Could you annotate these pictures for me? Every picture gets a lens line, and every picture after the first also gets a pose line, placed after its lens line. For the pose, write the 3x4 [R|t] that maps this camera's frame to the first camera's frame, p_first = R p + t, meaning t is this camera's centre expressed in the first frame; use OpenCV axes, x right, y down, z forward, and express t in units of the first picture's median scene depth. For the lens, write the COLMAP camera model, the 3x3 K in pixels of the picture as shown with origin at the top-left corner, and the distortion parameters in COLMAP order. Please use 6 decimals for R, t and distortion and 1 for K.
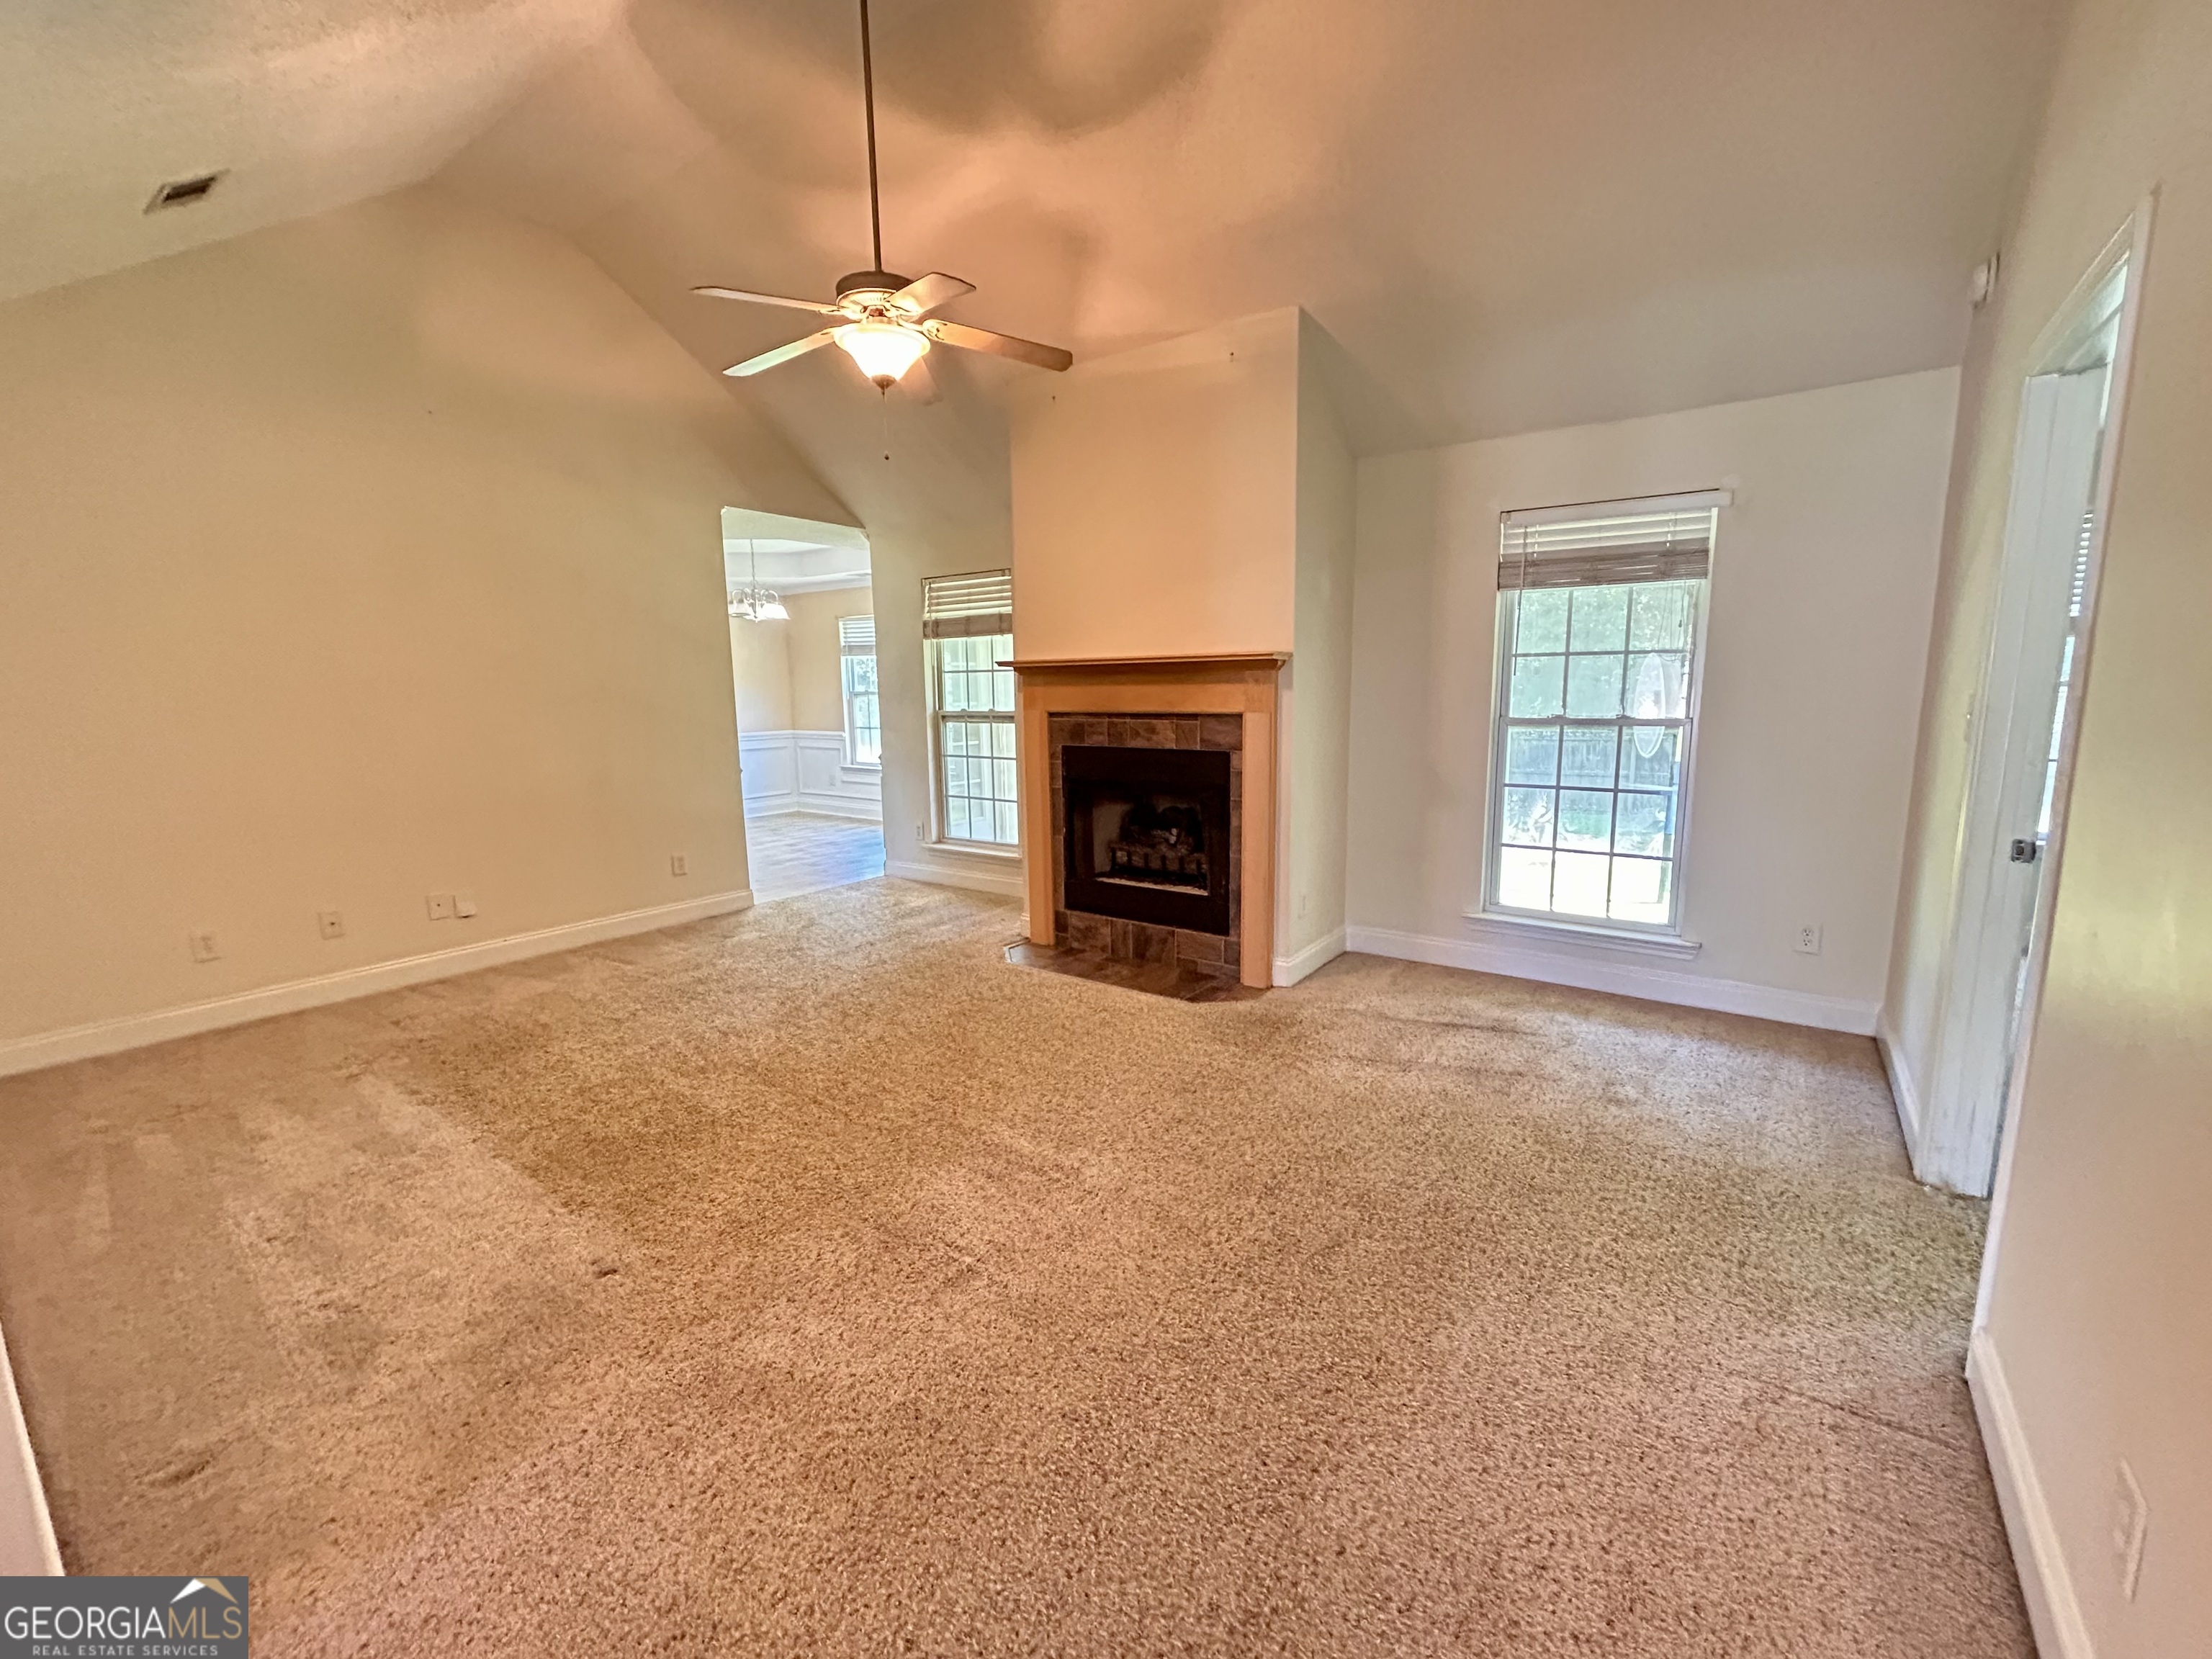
lens RADIAL K [[915.1, 0, 1098.1], [0, 915.1, 835.7], [0, 0, 1]] dist [0.000236, 0.000010]
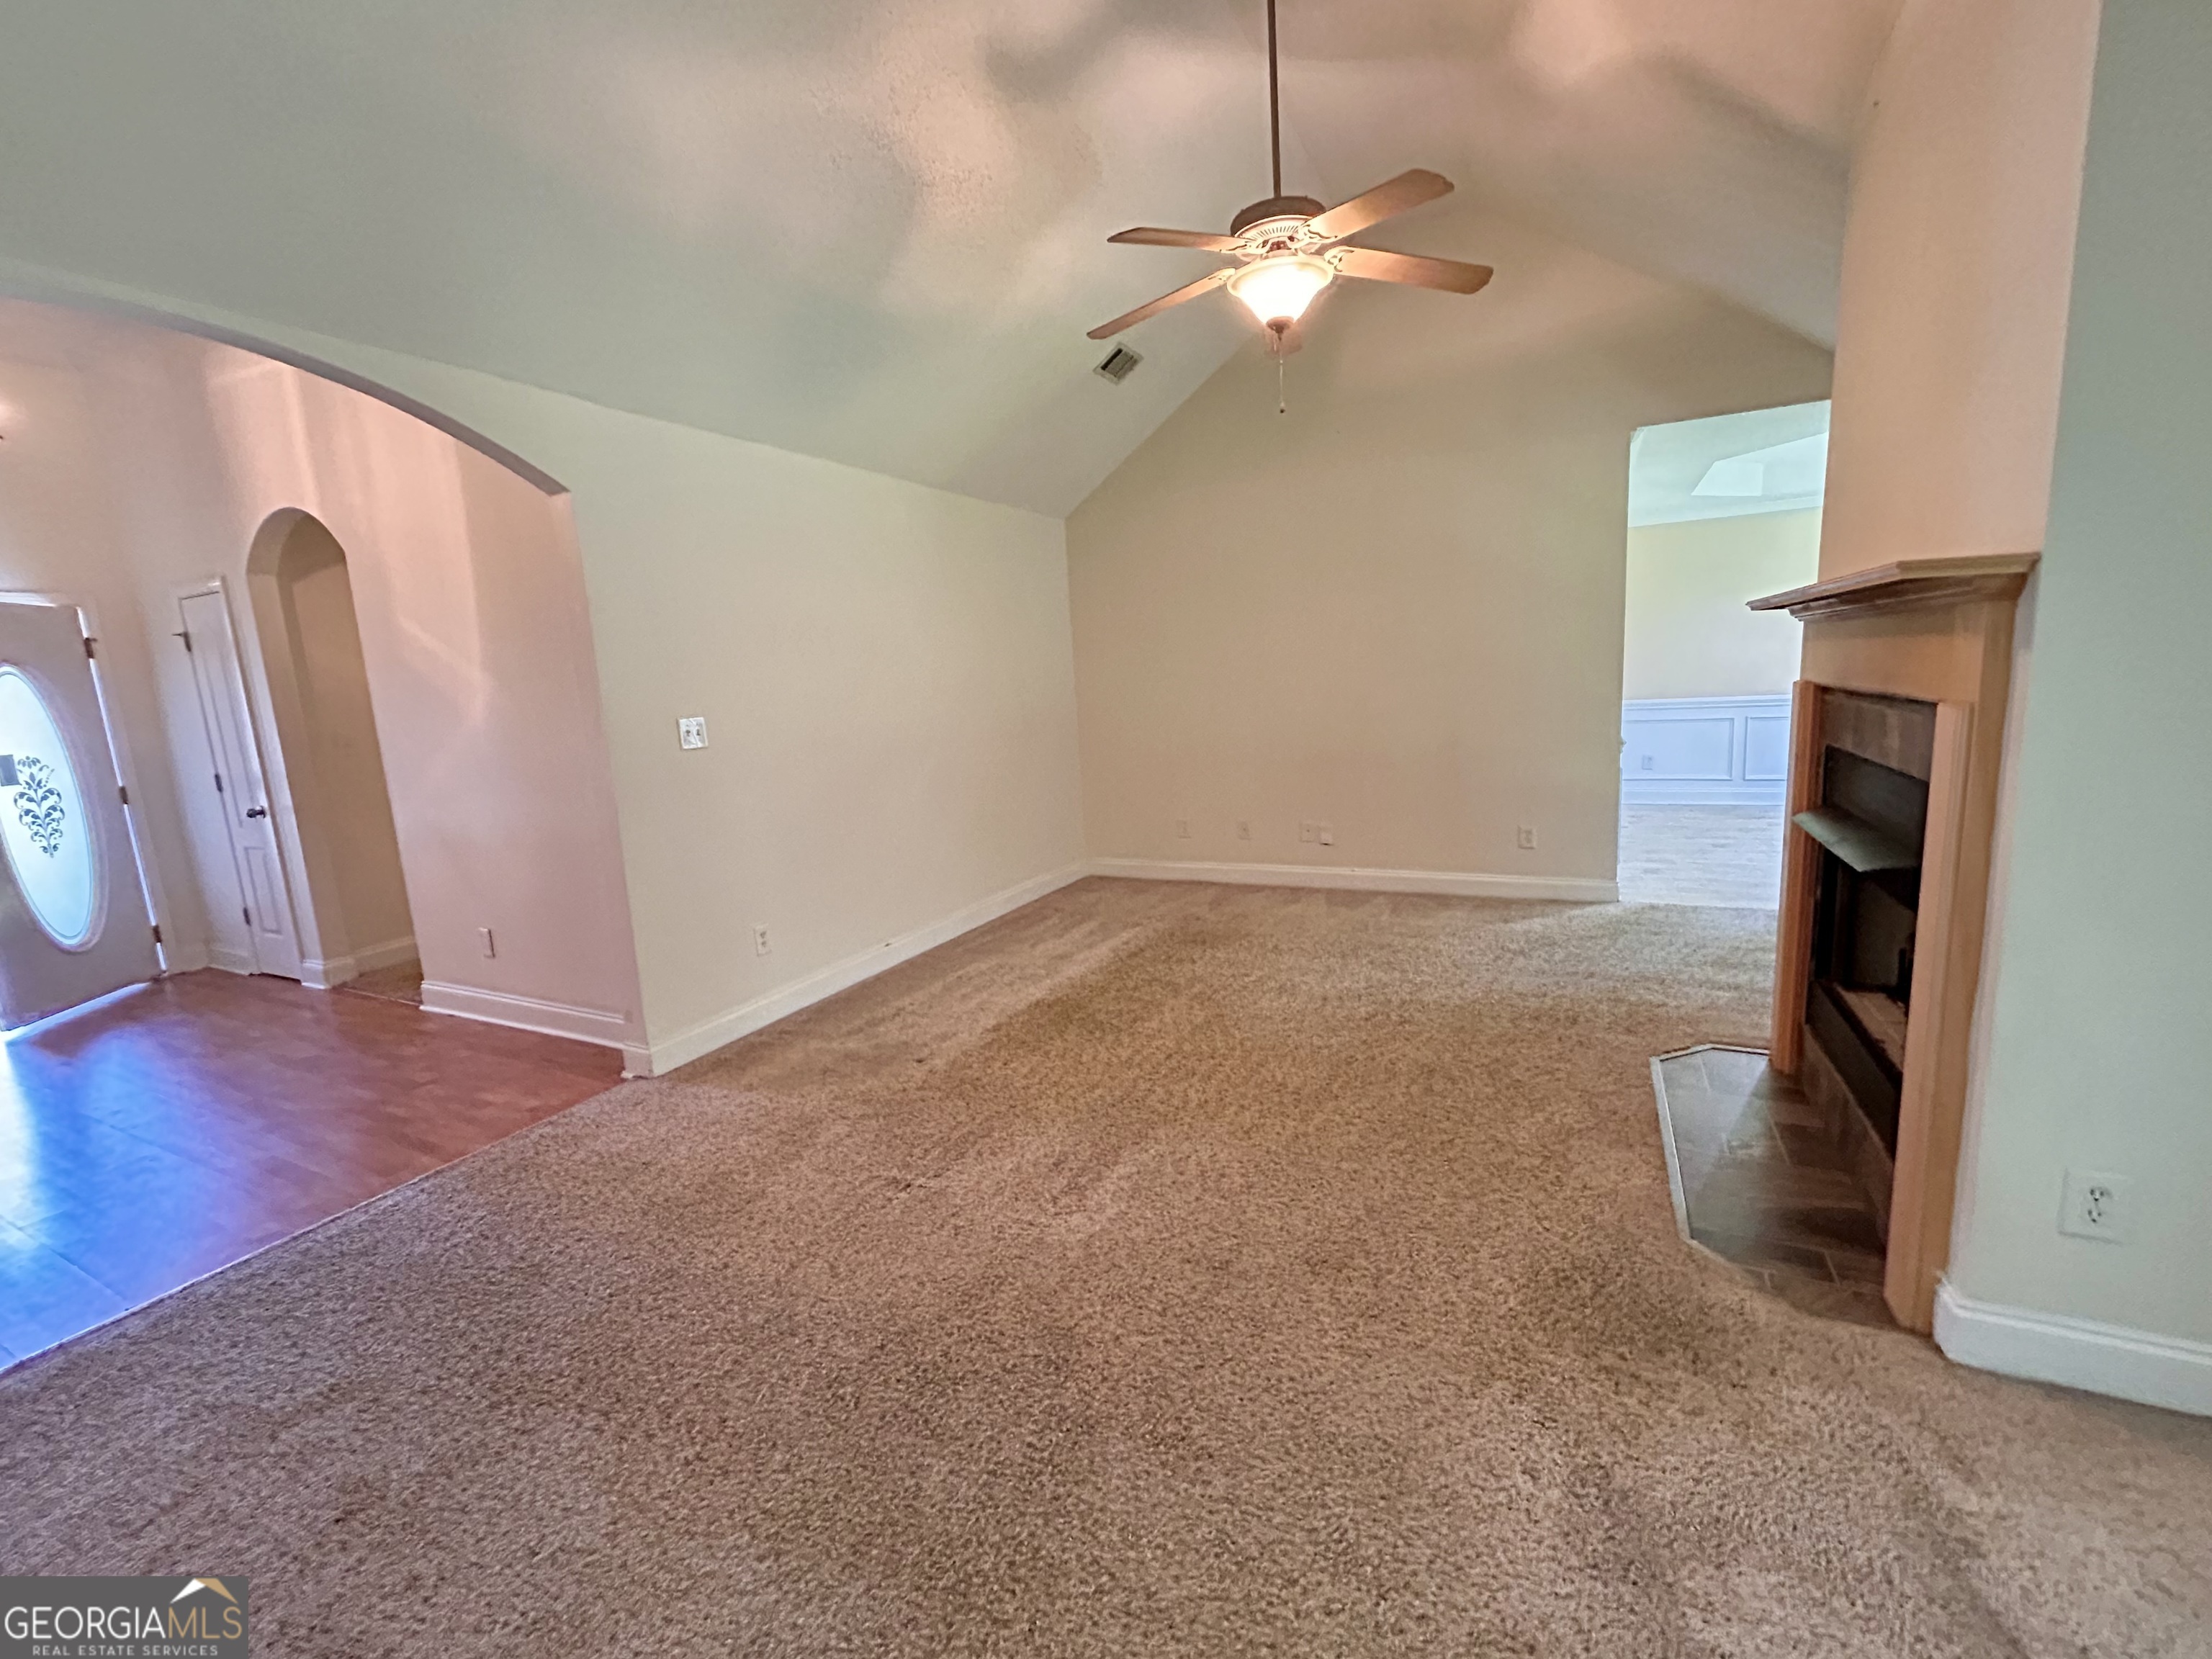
lens RADIAL K [[915.1, 0, 1105.1], [0, 915.1, 820.0], [0, 0, 1]] dist [0.000236, 0.000010]
pose [[0.165764, 0.157627, -0.973487, 0.640643], [-0.107393, 0.984158, 0.141068, -0.119958], [0.980301, 0.081161, 0.180066, 0.652756]]
